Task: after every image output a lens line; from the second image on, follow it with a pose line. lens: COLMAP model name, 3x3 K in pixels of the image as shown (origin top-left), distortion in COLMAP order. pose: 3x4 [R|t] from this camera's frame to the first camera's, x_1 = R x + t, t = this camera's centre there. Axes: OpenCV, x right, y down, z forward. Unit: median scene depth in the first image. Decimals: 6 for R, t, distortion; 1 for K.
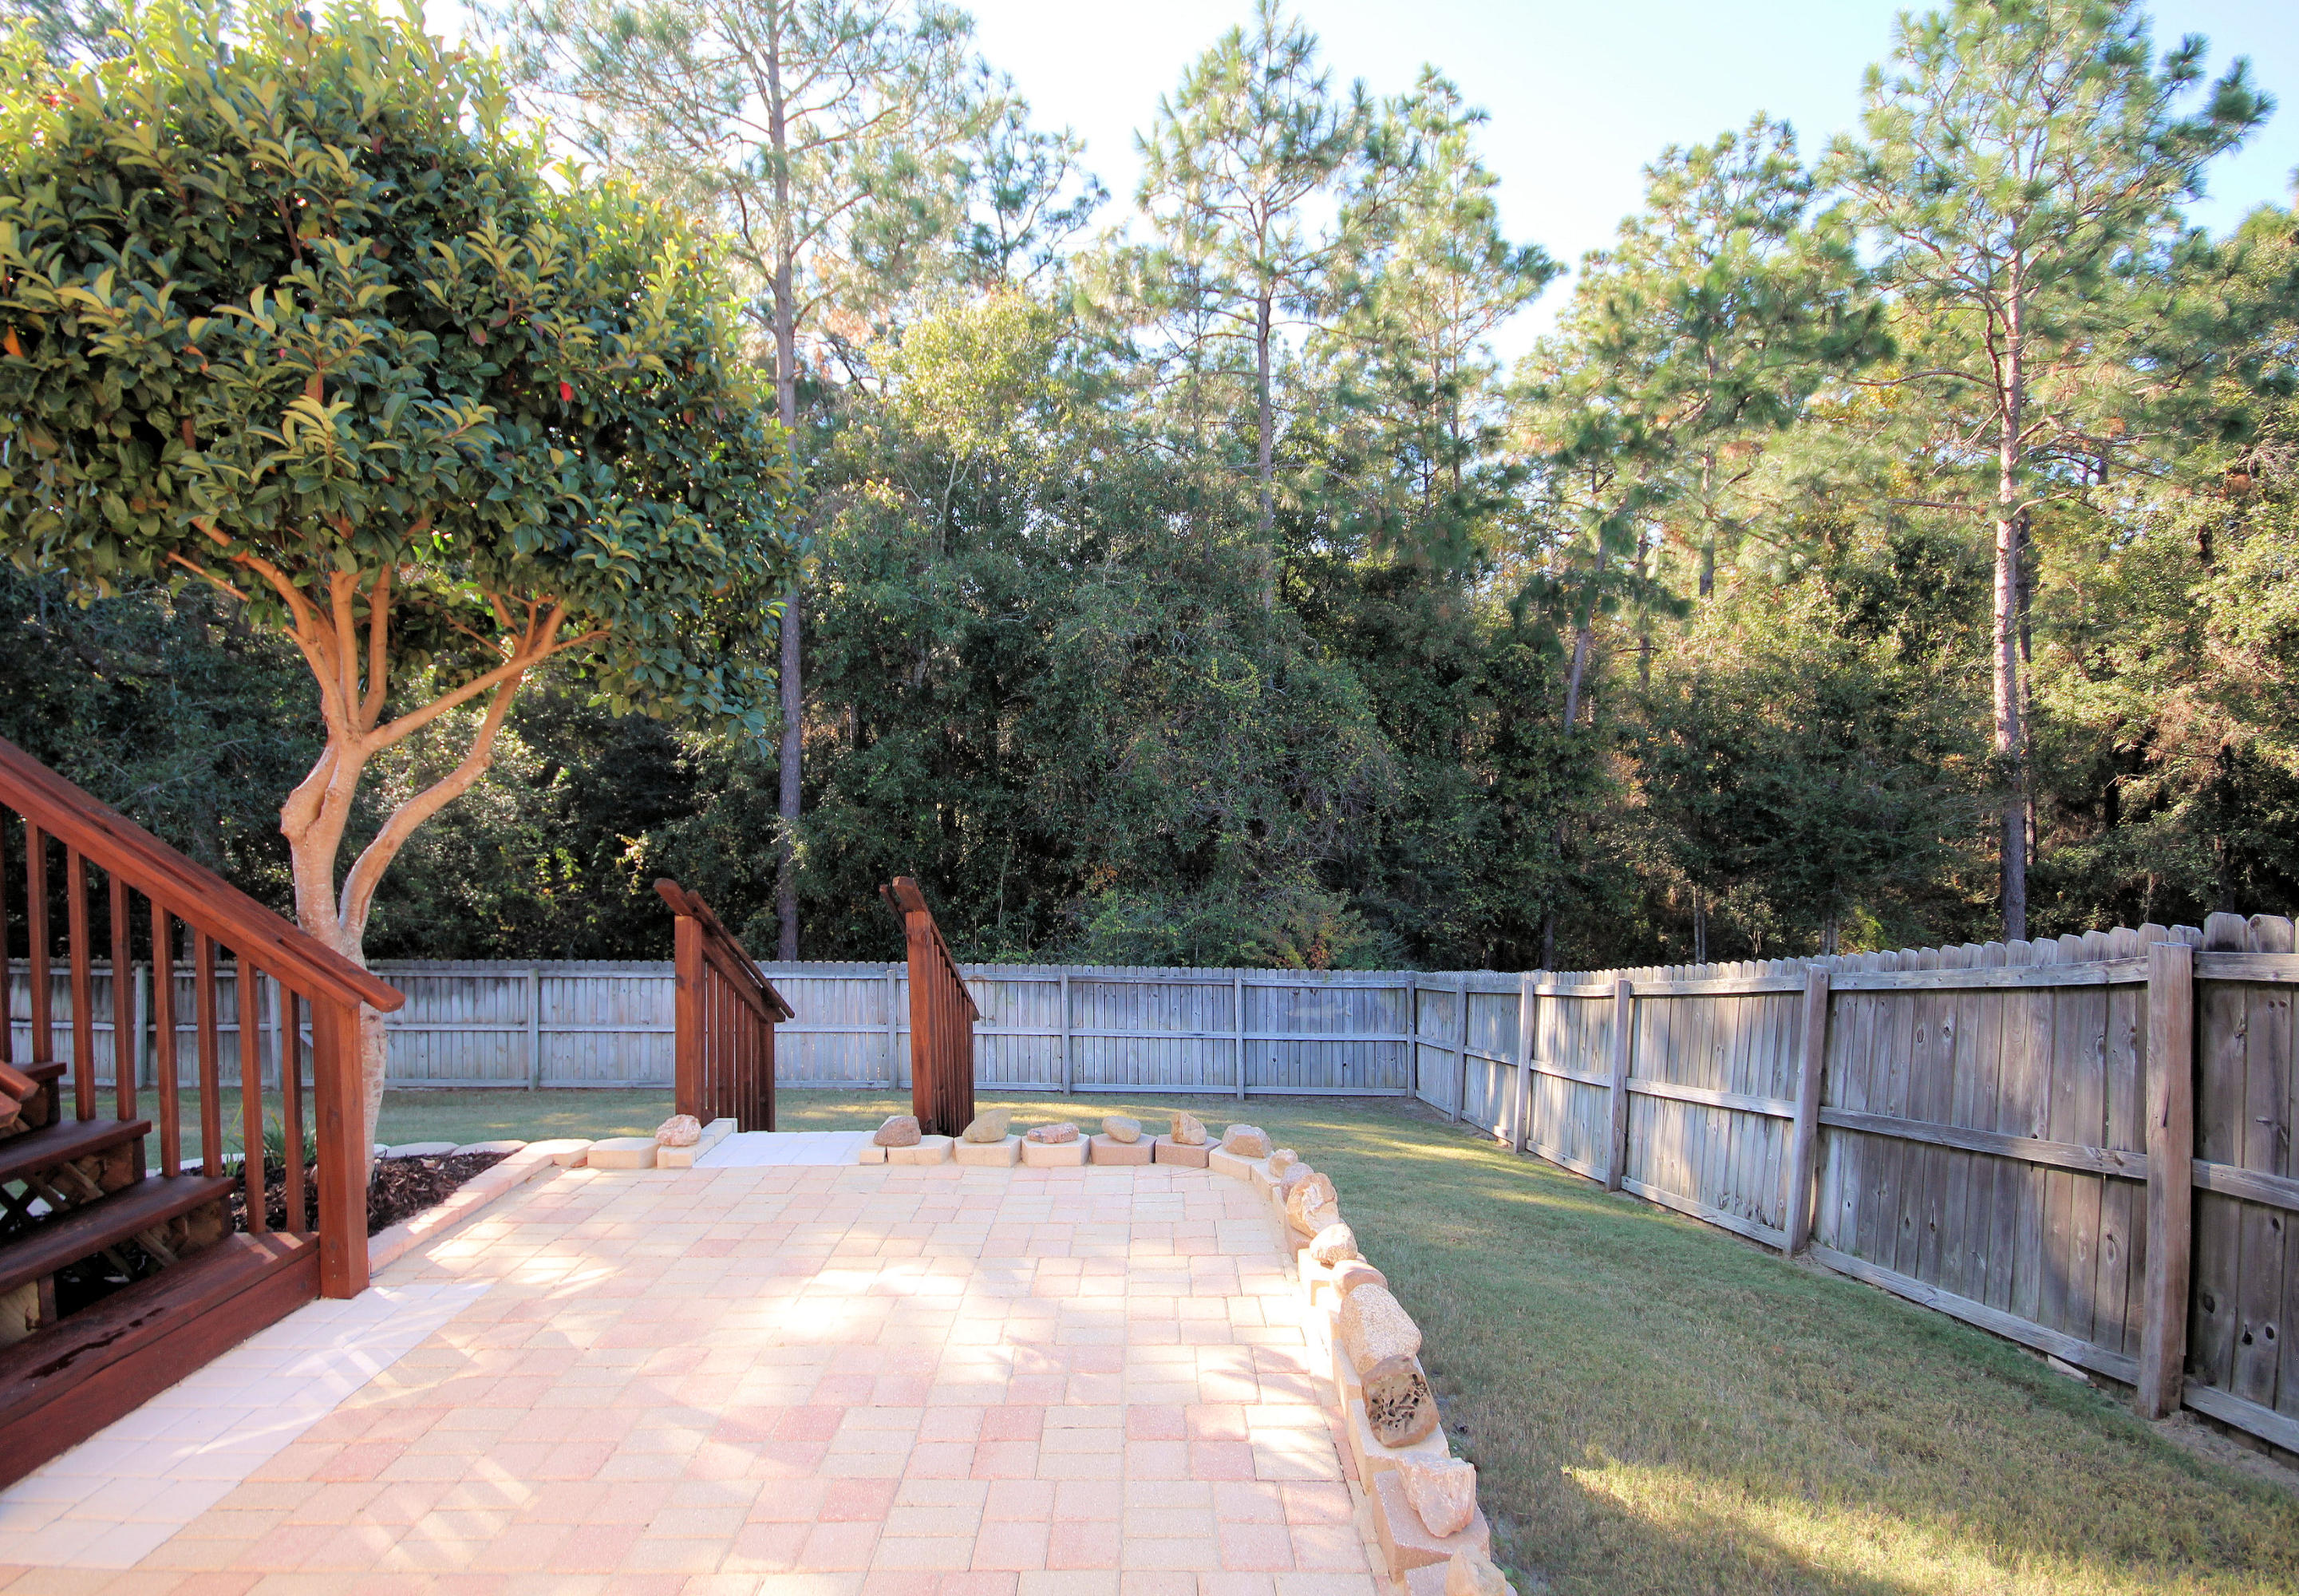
lens RADIAL K [[1103.3, 0, 1146.5], [0, 1103.3, 800.0], [0, 0, 1]] dist [0.003616, -0.009501]
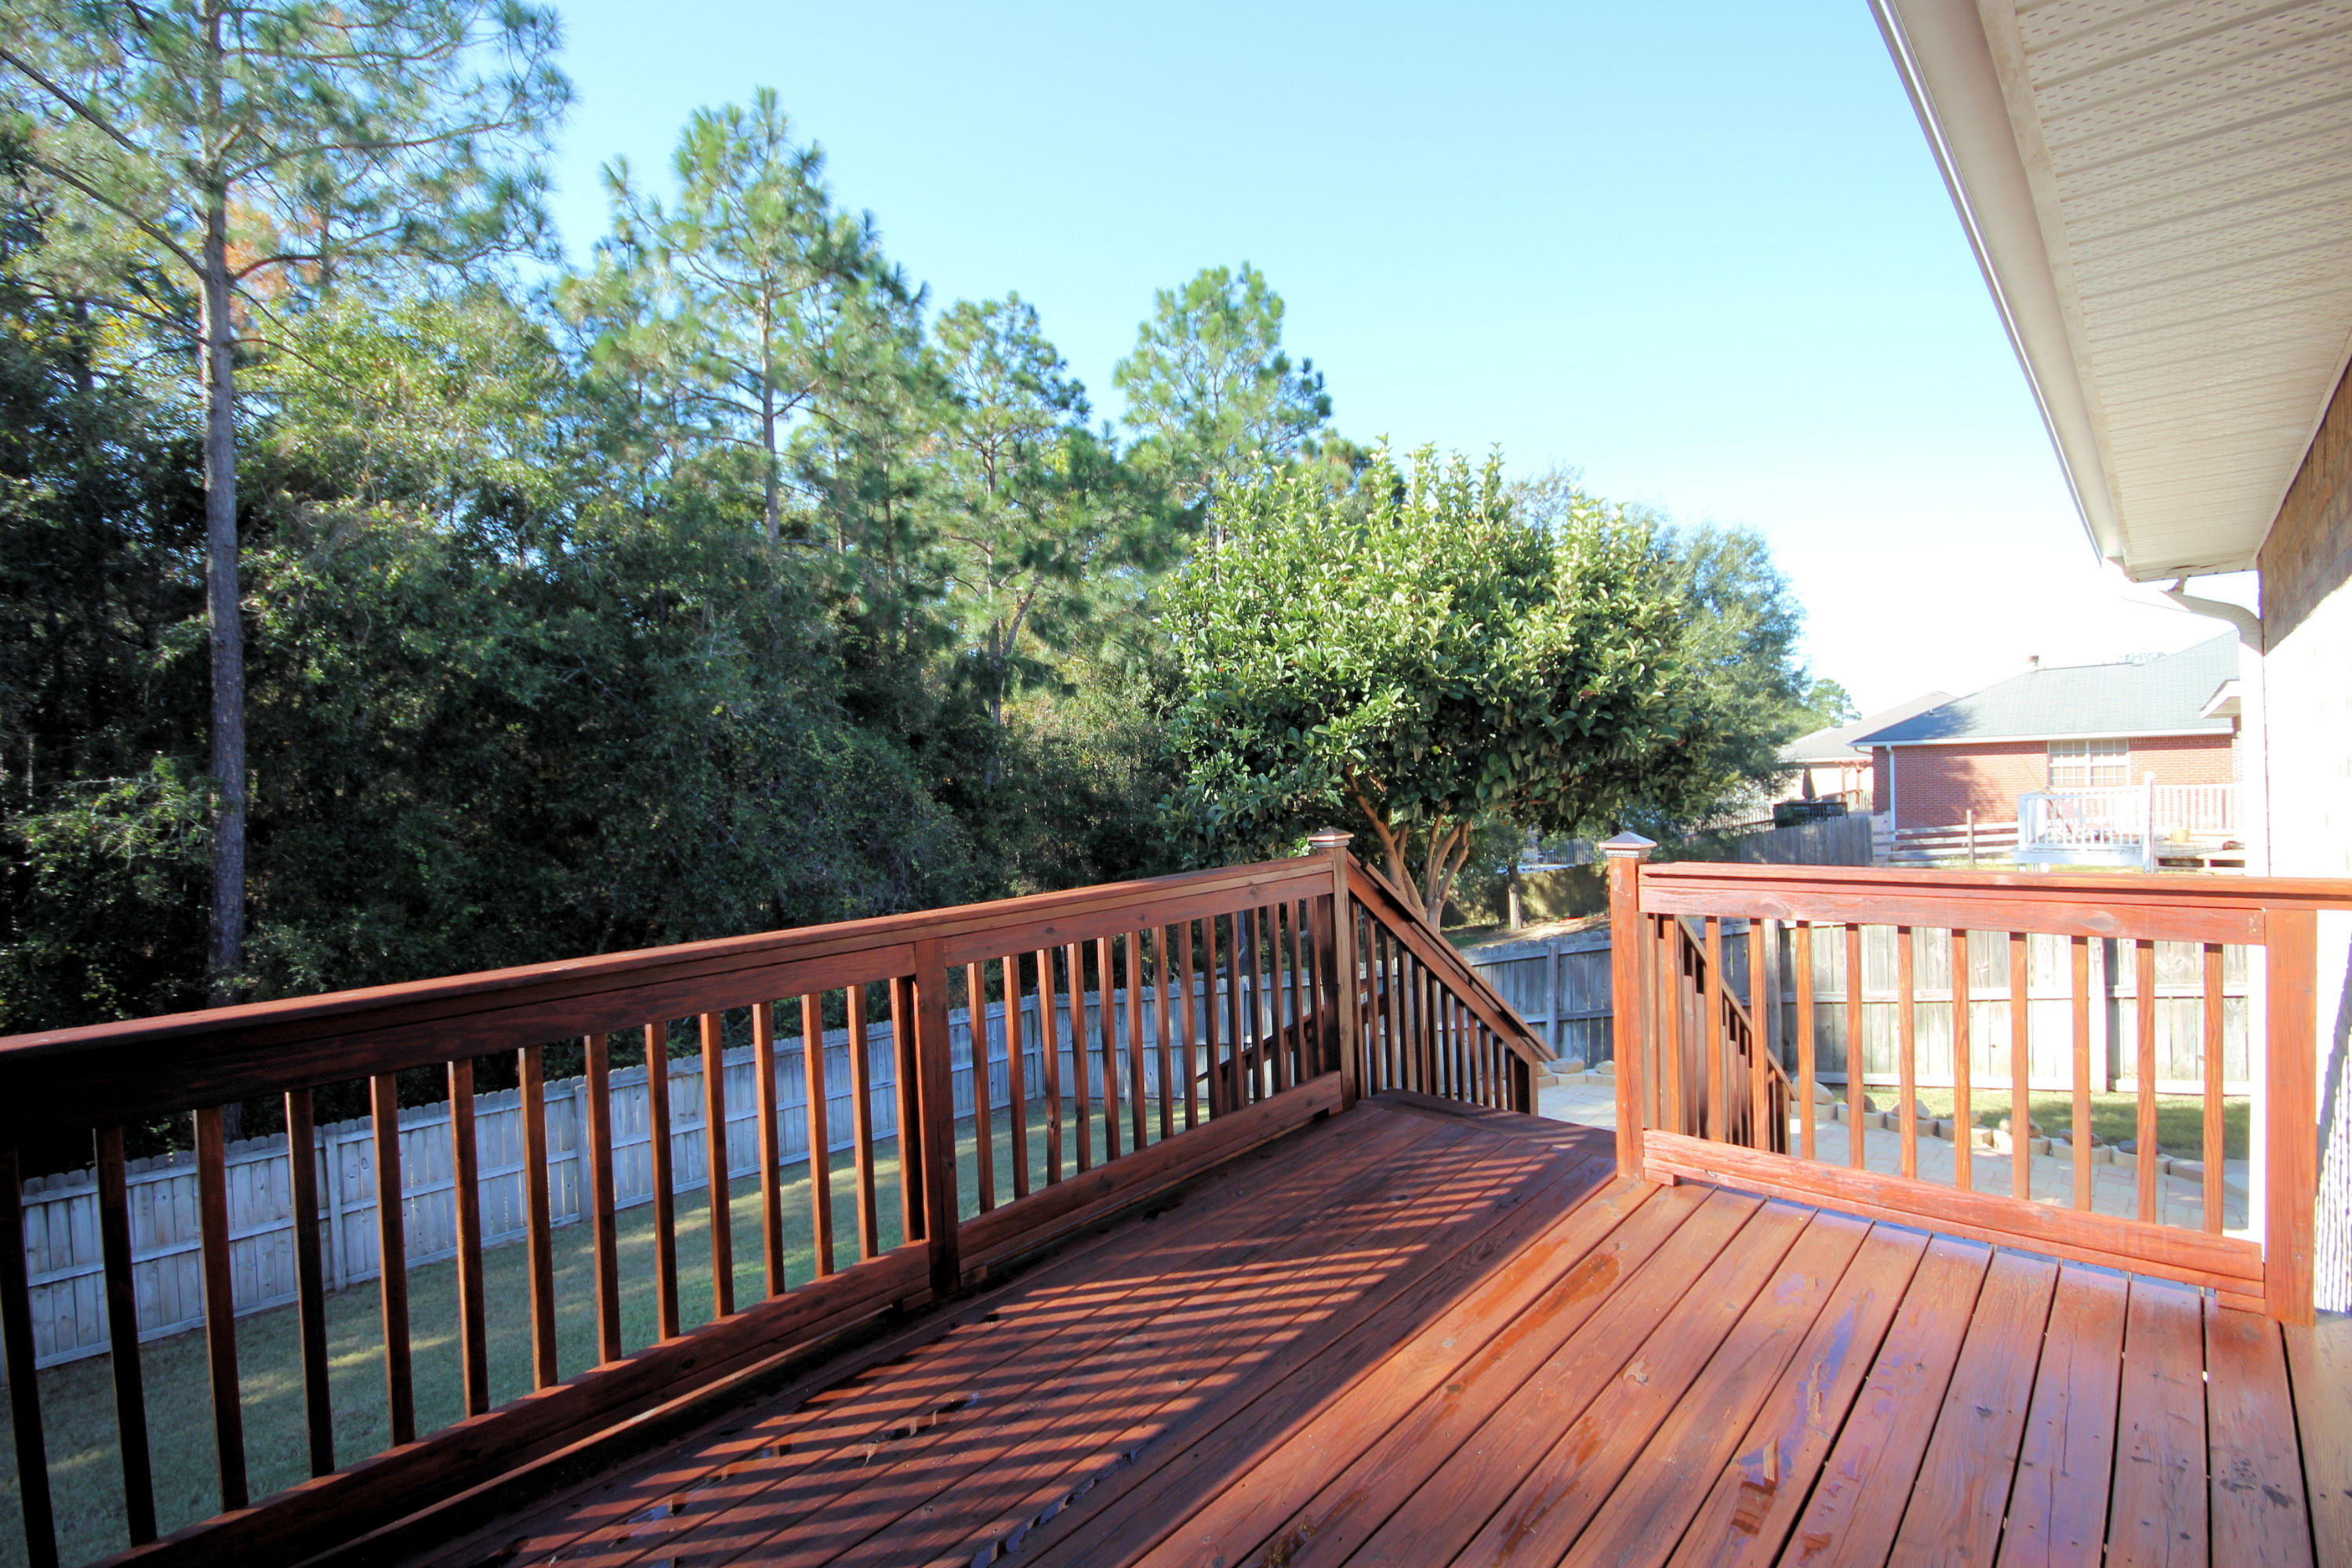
lens RADIAL K [[1078.2, 0, 1170.2], [0, 1078.2, 790.0], [0, 0, 1]] dist [0.001408, -0.008491]
pose [[0.687514, -0.018782, 0.725928, -0.526959], [0.038089, 0.999222, -0.010220, -0.055379], [-0.725171, 0.034676, 0.687695, 0.056621]]
